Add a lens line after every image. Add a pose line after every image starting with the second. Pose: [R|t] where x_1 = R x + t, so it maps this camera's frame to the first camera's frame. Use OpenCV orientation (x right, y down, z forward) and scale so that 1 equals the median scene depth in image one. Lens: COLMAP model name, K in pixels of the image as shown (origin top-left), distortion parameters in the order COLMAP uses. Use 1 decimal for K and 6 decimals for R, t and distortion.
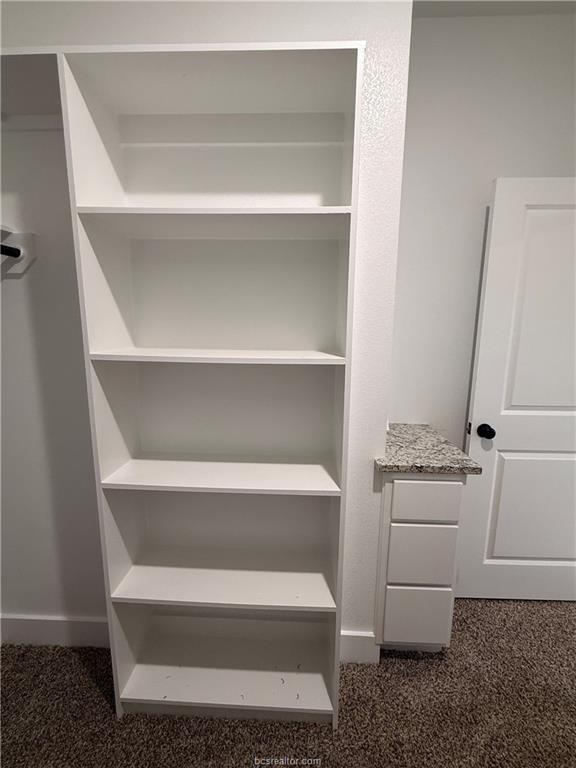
lens RADIAL K [[345.7, 0, 288.0], [0, 345.7, 384.0], [0, 0, 1]] dist [0.000055, -0.000204]
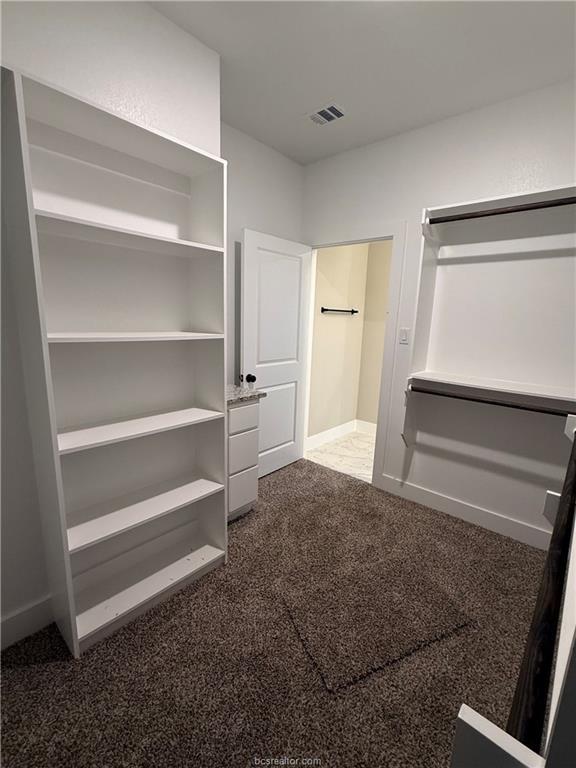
lens RADIAL K [[345.7, 0, 288.0], [0, 345.7, 384.0], [0, 0, 1]] dist [0.000055, -0.000204]
pose [[0.628902, -0.138867, 0.764982, -0.769027], [0.105866, 0.990051, 0.092690, 0.034998], [-0.770243, 0.022692, 0.637347, -0.270889]]
